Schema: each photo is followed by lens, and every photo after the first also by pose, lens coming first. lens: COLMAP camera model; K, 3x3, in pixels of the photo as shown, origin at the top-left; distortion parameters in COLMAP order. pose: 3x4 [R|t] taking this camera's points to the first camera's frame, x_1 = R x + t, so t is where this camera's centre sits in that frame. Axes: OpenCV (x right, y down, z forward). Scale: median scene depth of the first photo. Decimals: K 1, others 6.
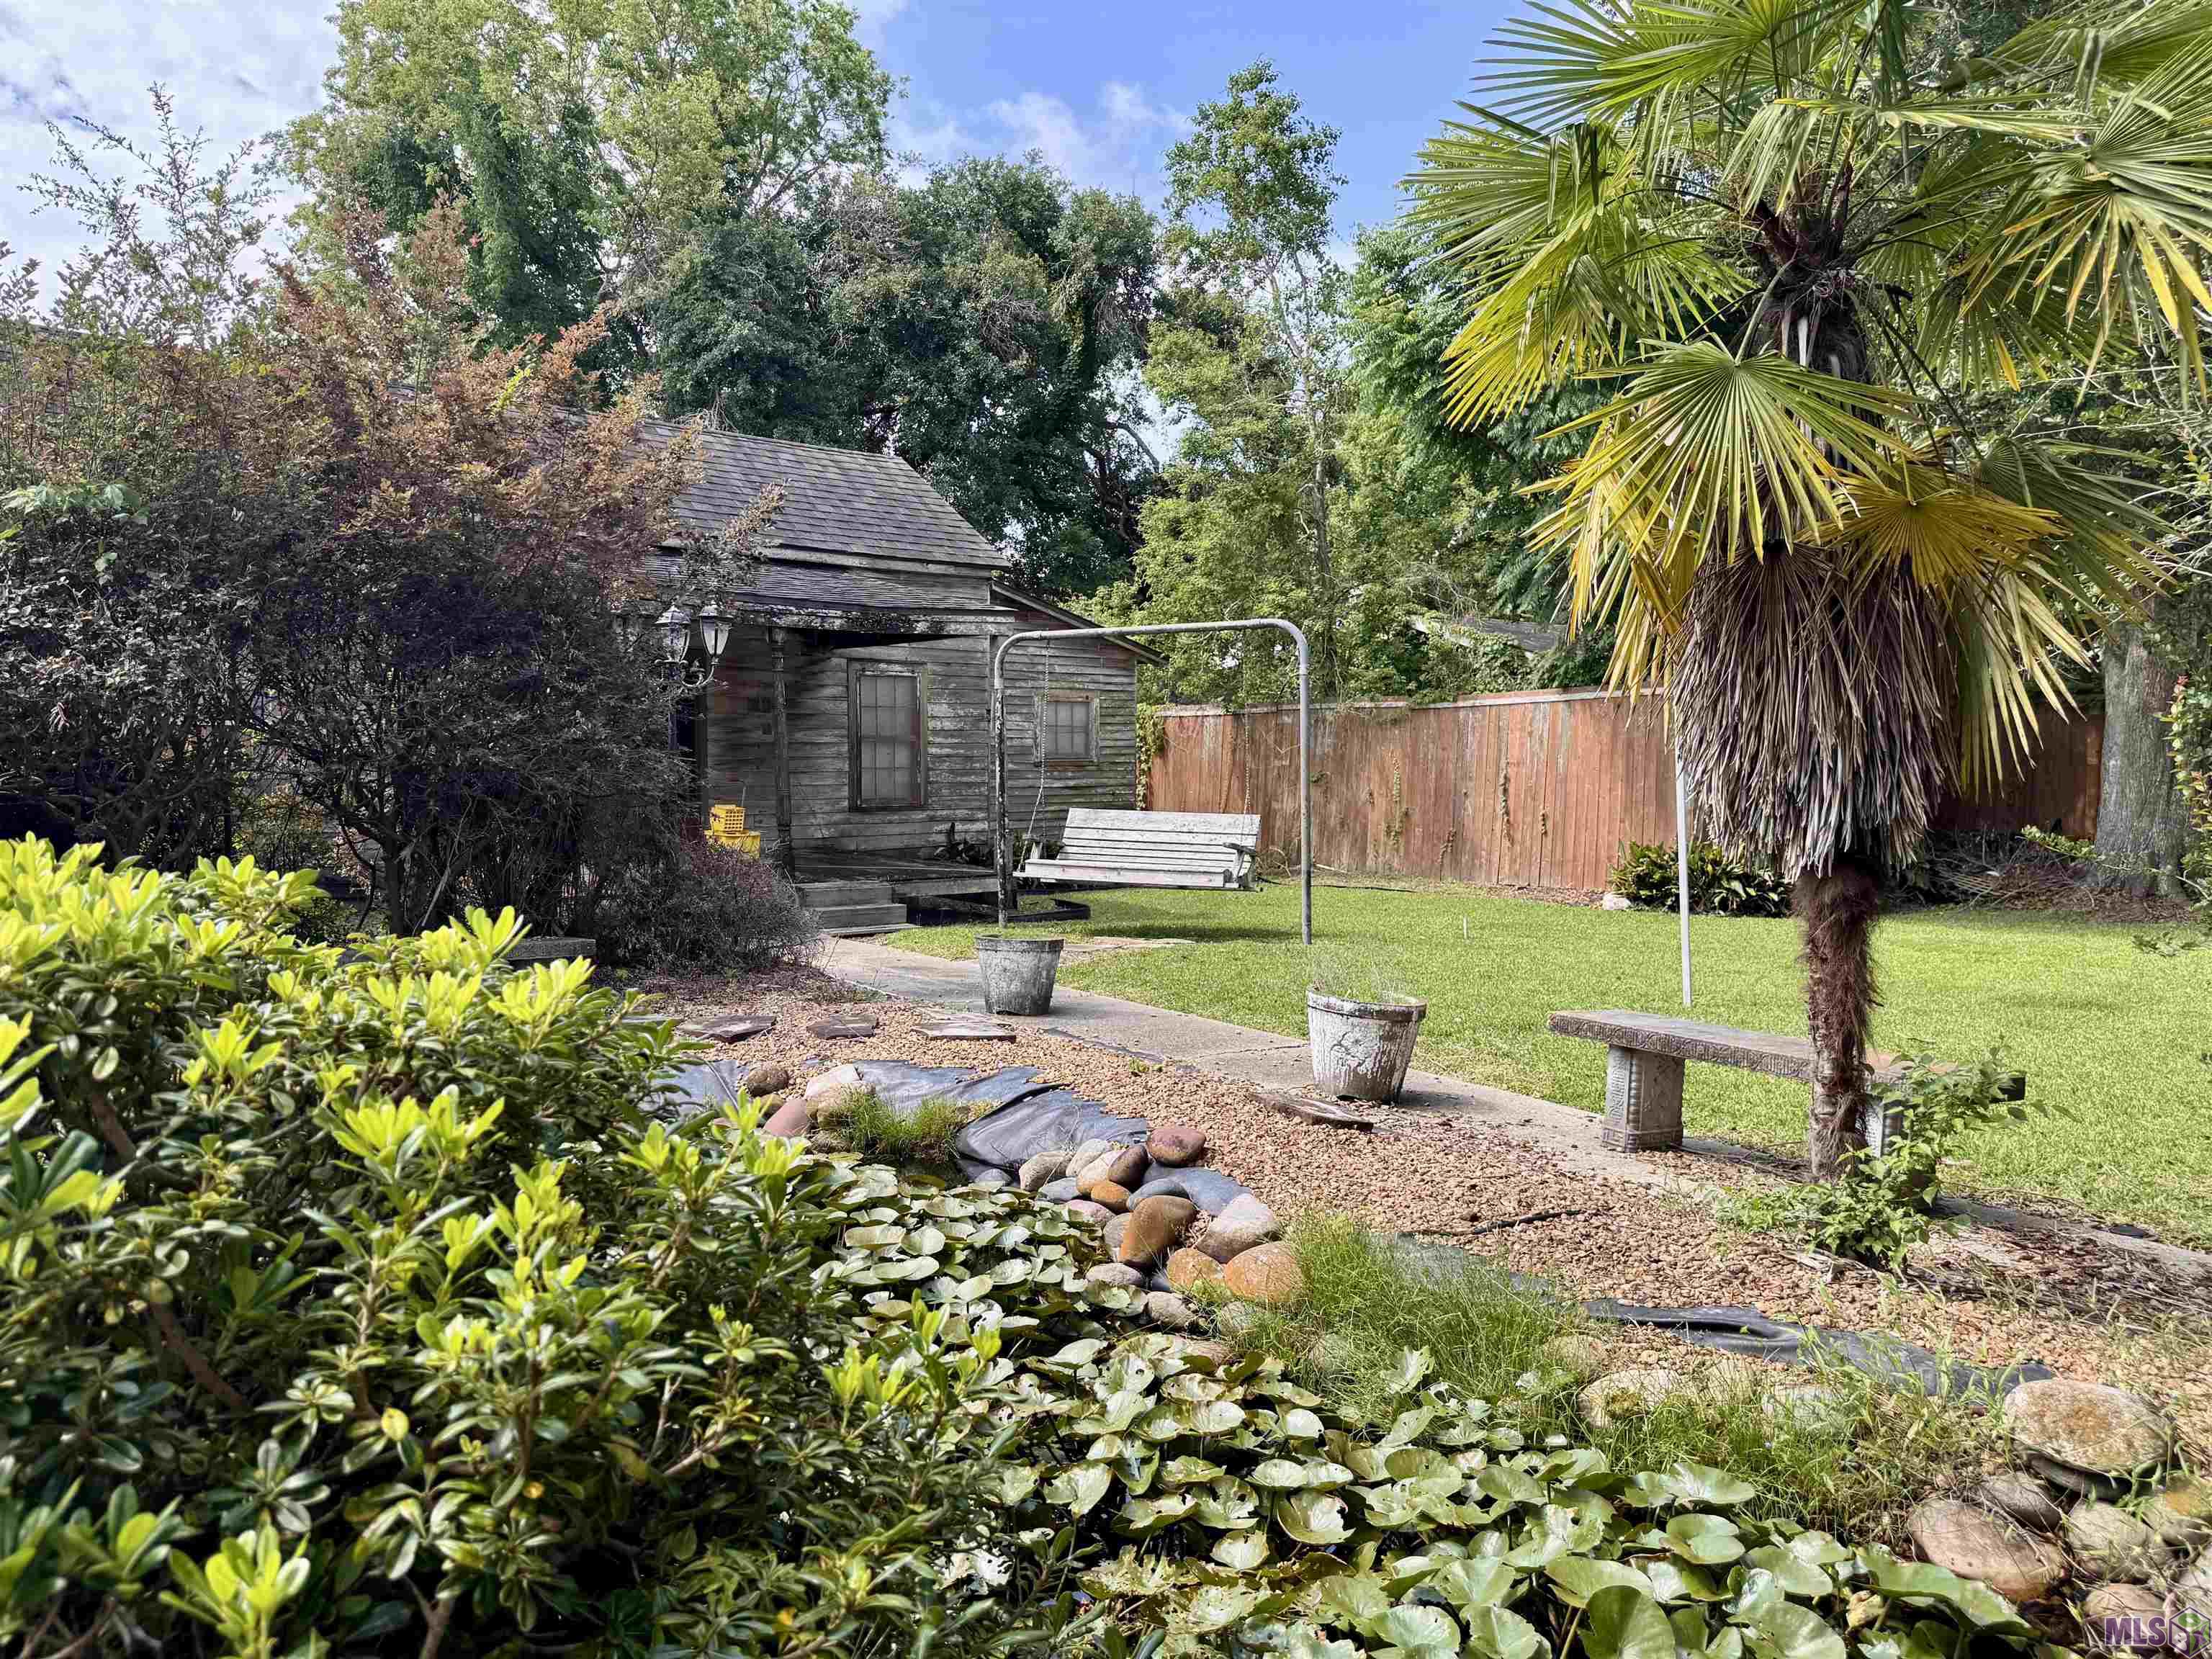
lens RADIAL K [[1554.9, 0, 1106.1], [0, 1554.9, 829.9], [0, 0, 1]] dist [-0.011227, -0.002768]
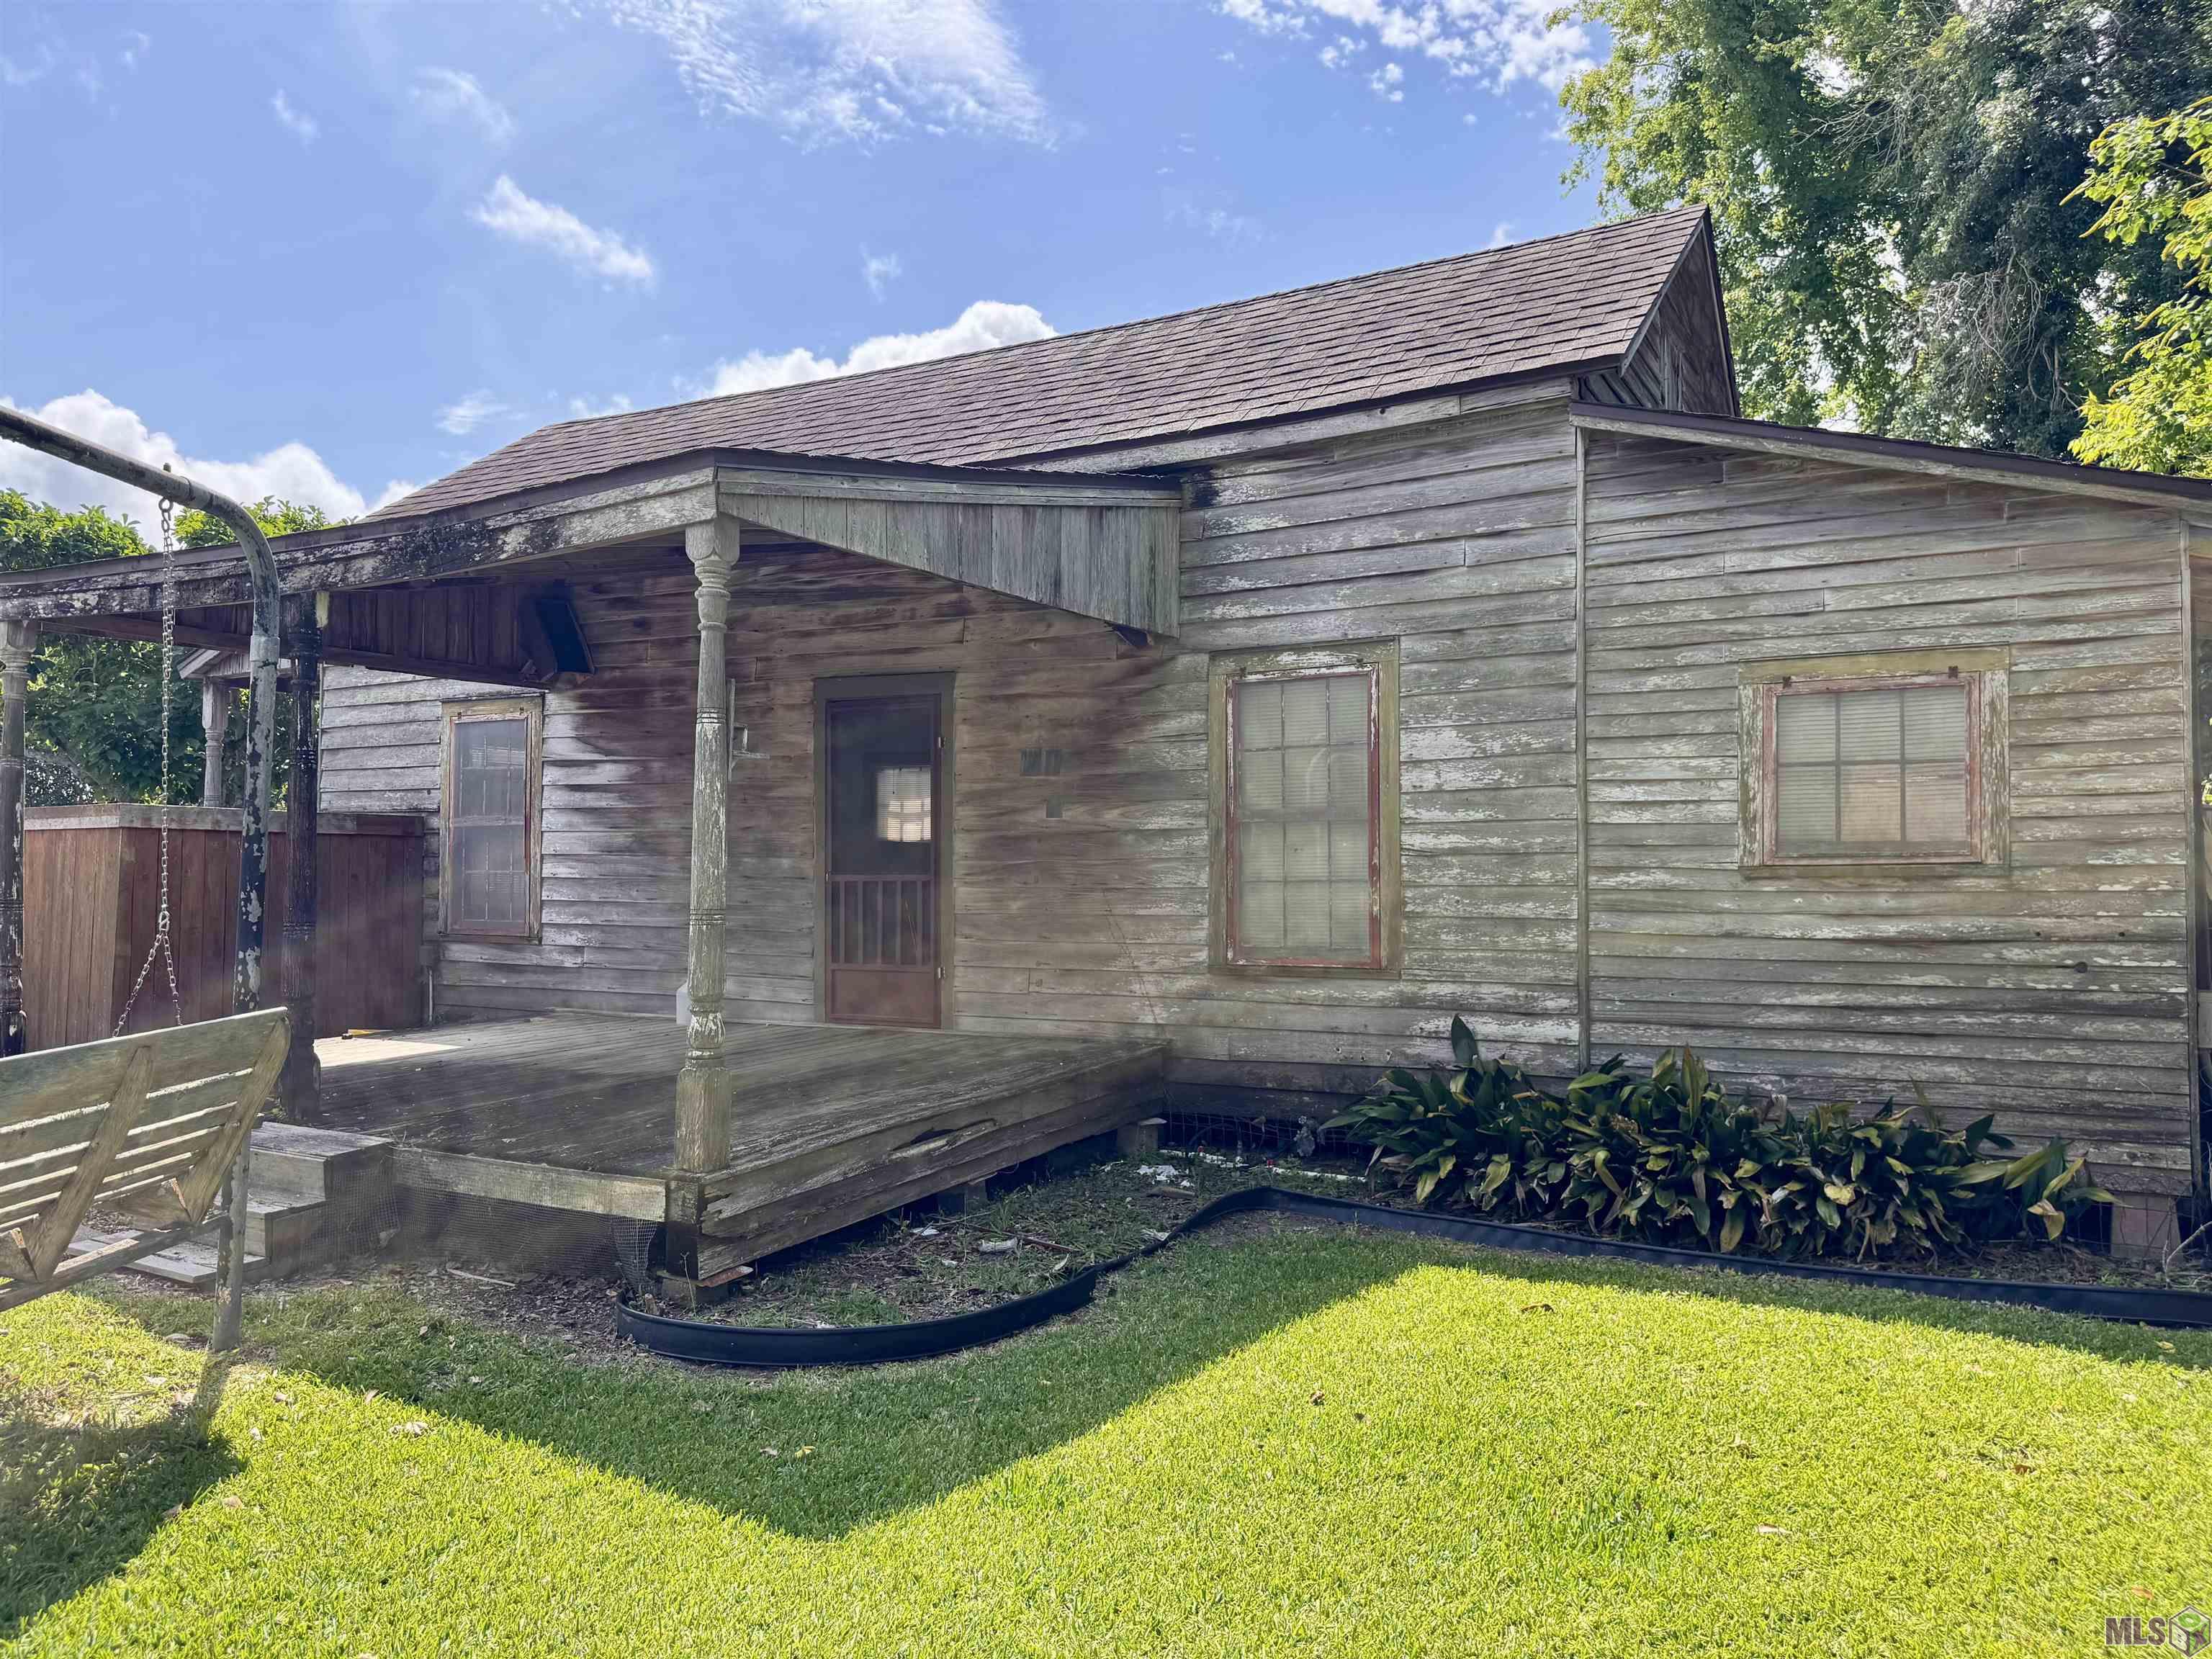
lens RADIAL K [[1474.0, 0, 1102.6], [0, 1474.0, 832.4], [0, 0, 1]] dist [0.010106, 0.001064]
pose [[0.357083, -0.028172, -0.933648, 0.236417], [-0.039439, 0.998199, -0.045203, -0.032058], [0.933240, 0.052963, 0.355328, 0.785039]]
